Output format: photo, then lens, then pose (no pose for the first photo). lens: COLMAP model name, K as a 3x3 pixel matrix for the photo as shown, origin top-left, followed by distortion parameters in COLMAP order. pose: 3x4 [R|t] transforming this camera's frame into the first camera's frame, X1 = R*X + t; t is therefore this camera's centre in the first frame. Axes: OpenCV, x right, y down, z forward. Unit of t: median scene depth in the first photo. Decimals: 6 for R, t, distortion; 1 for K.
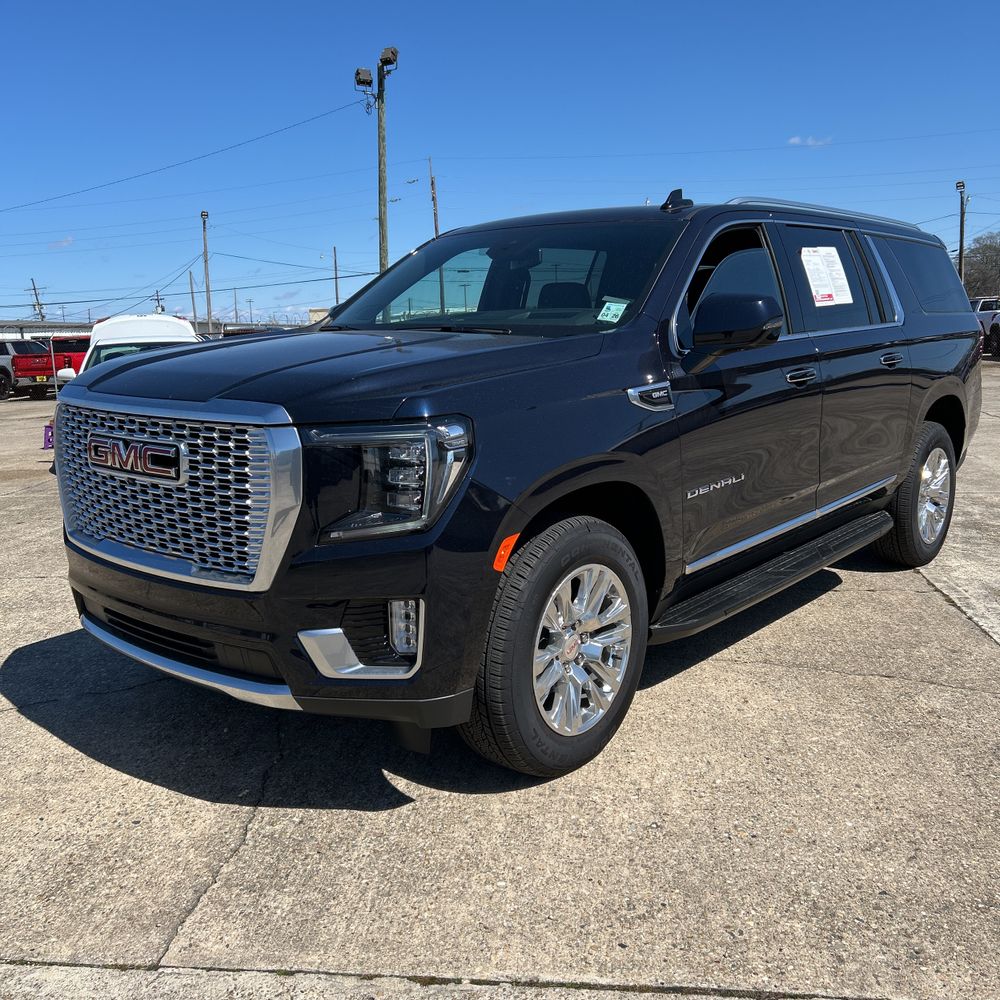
lens RADIAL K [[1025.7, 0, 500.0], [0, 1025.7, 500.0], [0, 0, 1]] dist [0.102027, -0.231814]
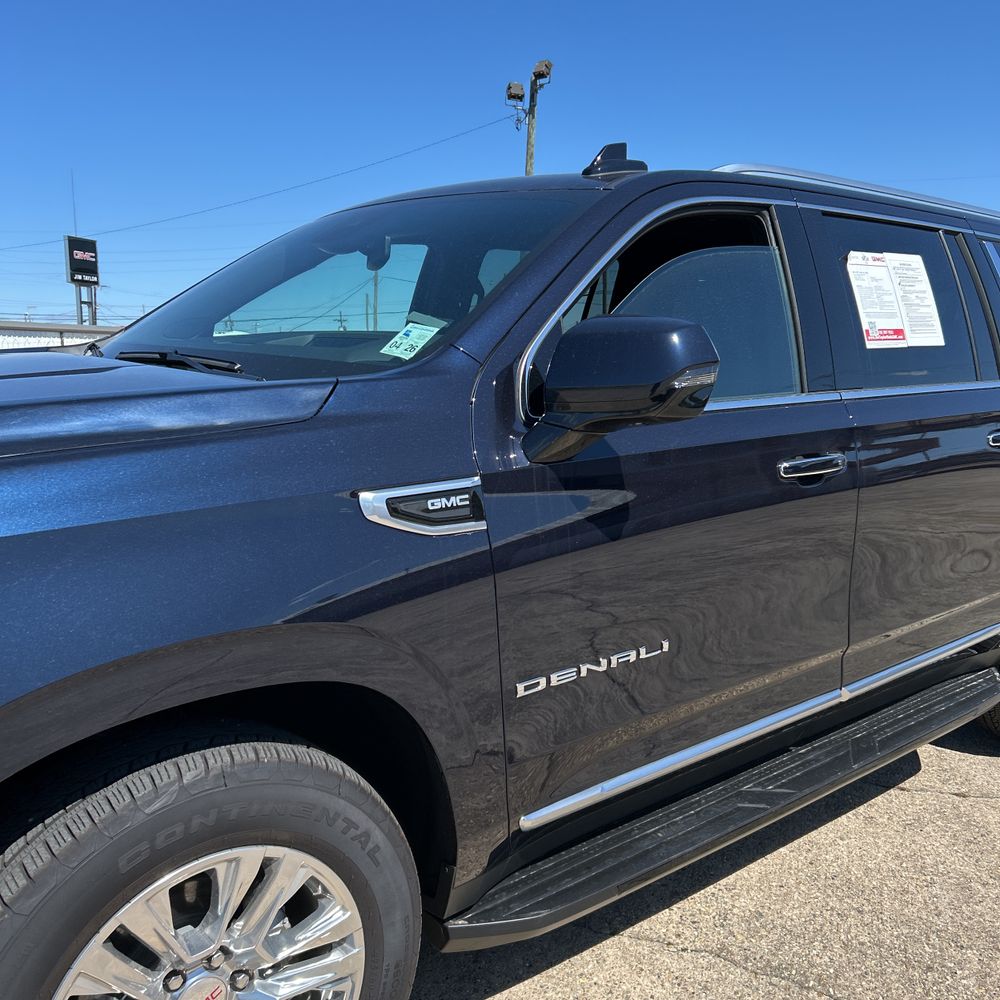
lens RADIAL K [[1034.7, 0, 502.4], [0, 1034.7, 506.6], [0, 0, 1]] dist [0.038129, -0.019407]
pose [[0.985404, 0.066679, -0.156629, 0.197081], [-0.069761, 0.997462, -0.014262, -0.071315], [0.155280, 0.024980, 0.987555, 0.369635]]
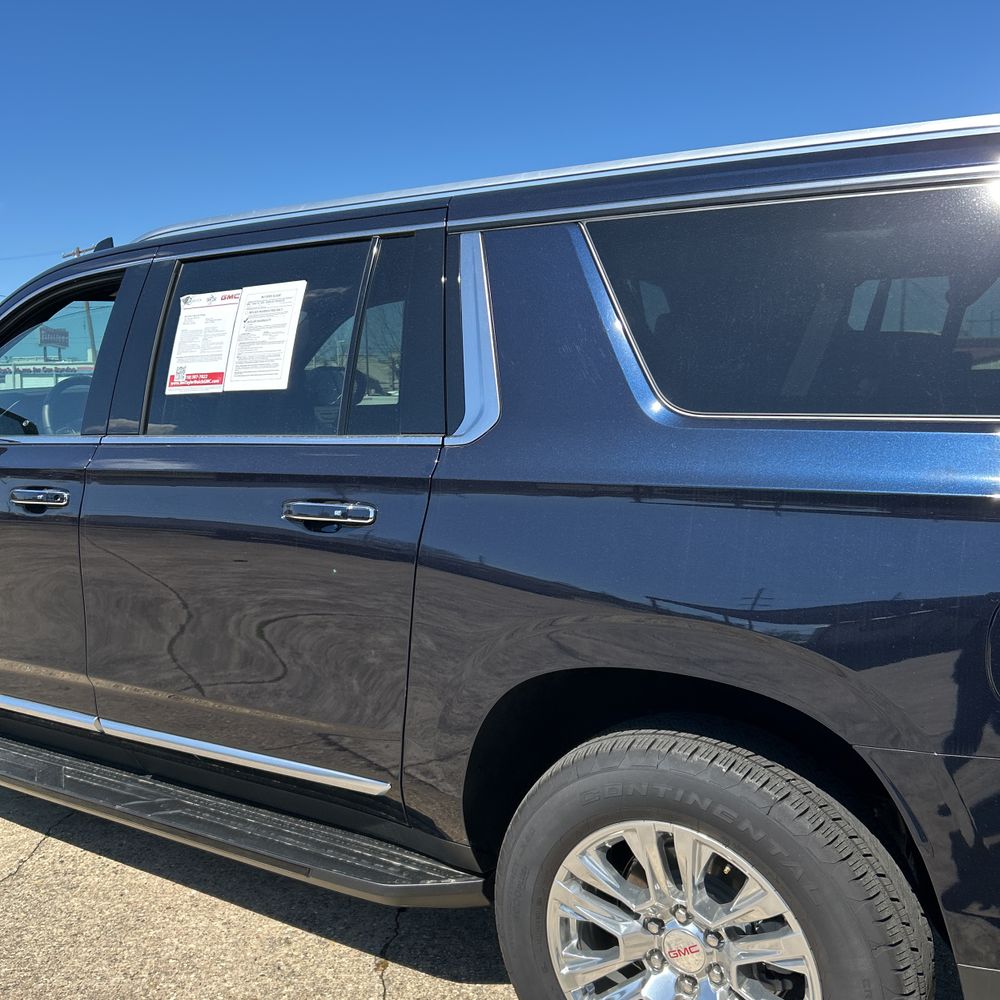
lens RADIAL K [[1025.7, 0, 500.0], [0, 1025.7, 500.0], [0, 0, 1]] dist [0.102027, -0.231814]
pose [[0.115347, 0.137677, -0.983738, 0.916554], [-0.164249, 0.979359, 0.117805, -0.228875], [0.979652, 0.147990, 0.135580, 1.116254]]
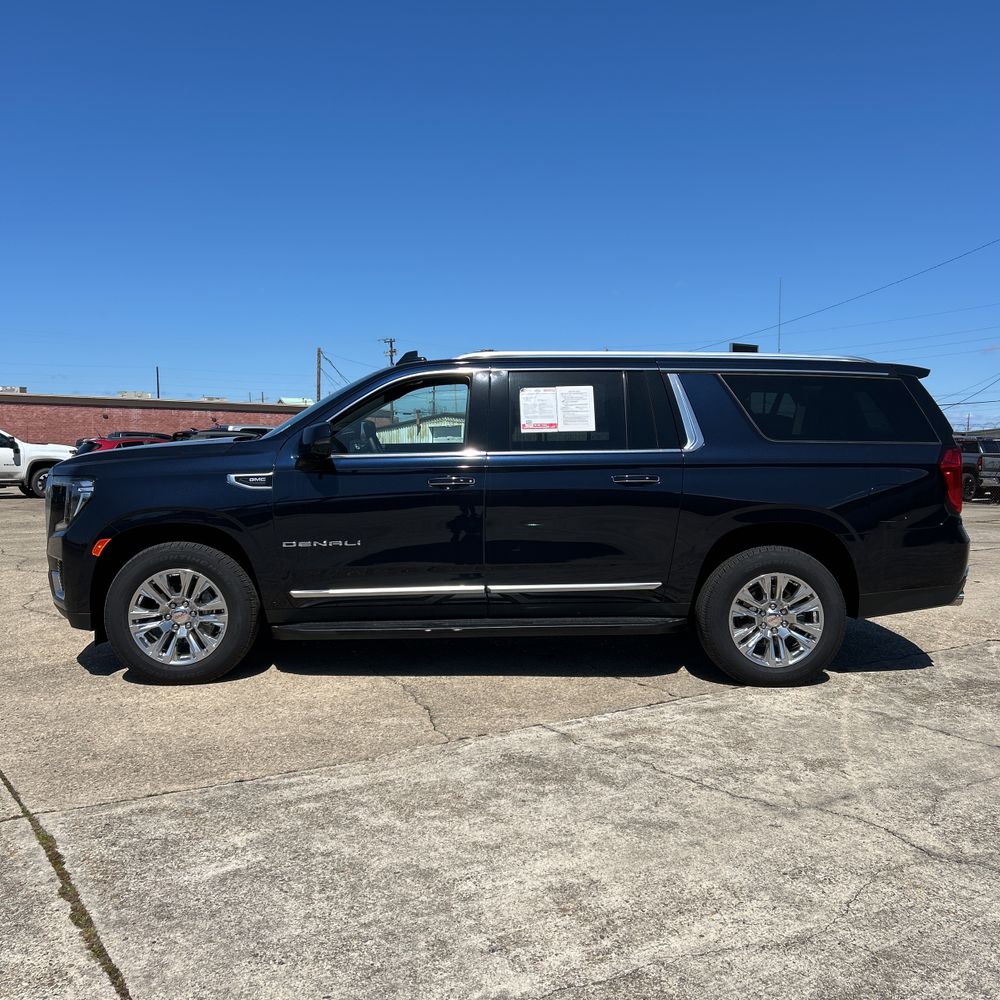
lens RADIAL K [[1025.7, 0, 500.0], [0, 1025.7, 500.0], [0, 0, 1]] dist [0.102027, -0.231814]
pose [[0.665423, 0.074064, -0.742783, 1.253072], [-0.153982, 0.987284, -0.039501, -0.048119], [0.730412, 0.140660, 0.668366, 0.130180]]
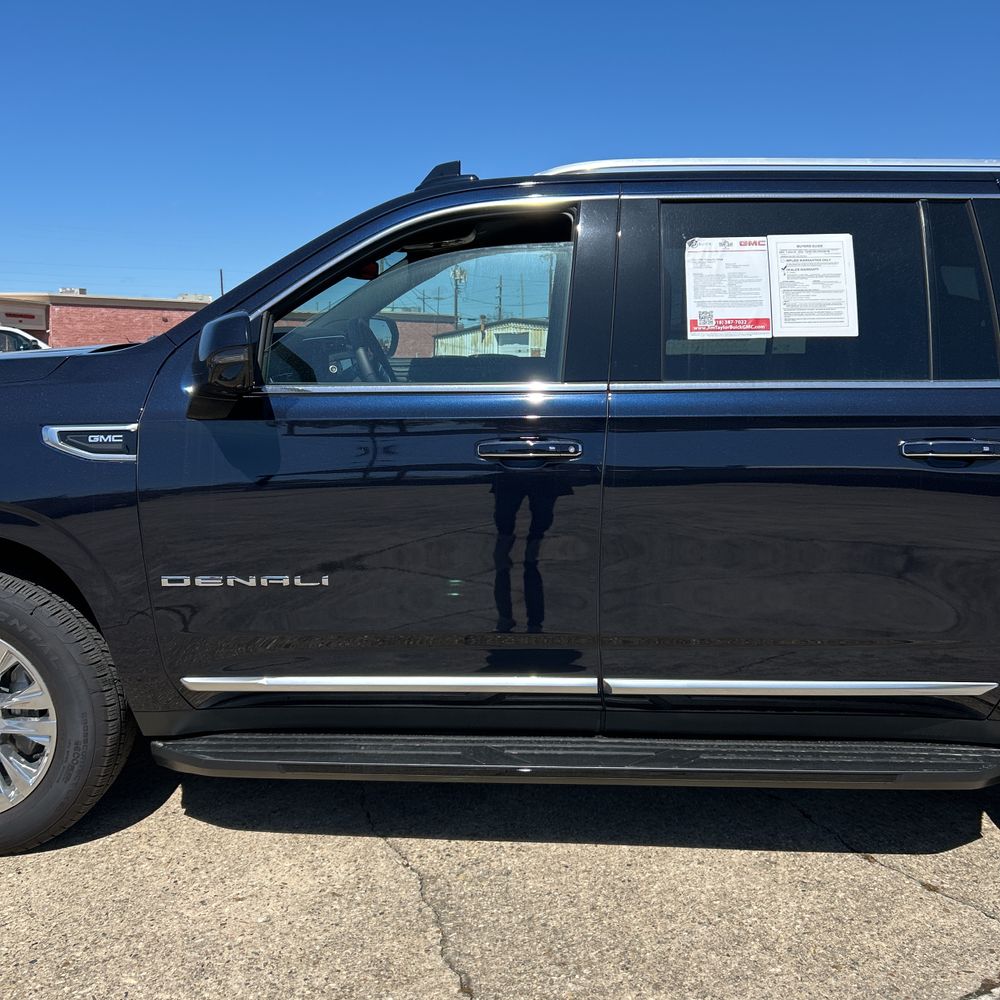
lens RADIAL K [[997.6, 0, 491.0], [0, 997.6, 504.6], [0, 0, 1]] dist [0.101967, -0.242519]
pose [[0.609194, 0.158761, -0.776967, 0.689818], [-0.169054, 0.983233, 0.068358, -0.115788], [0.774792, 0.089706, 0.625819, 0.571926]]
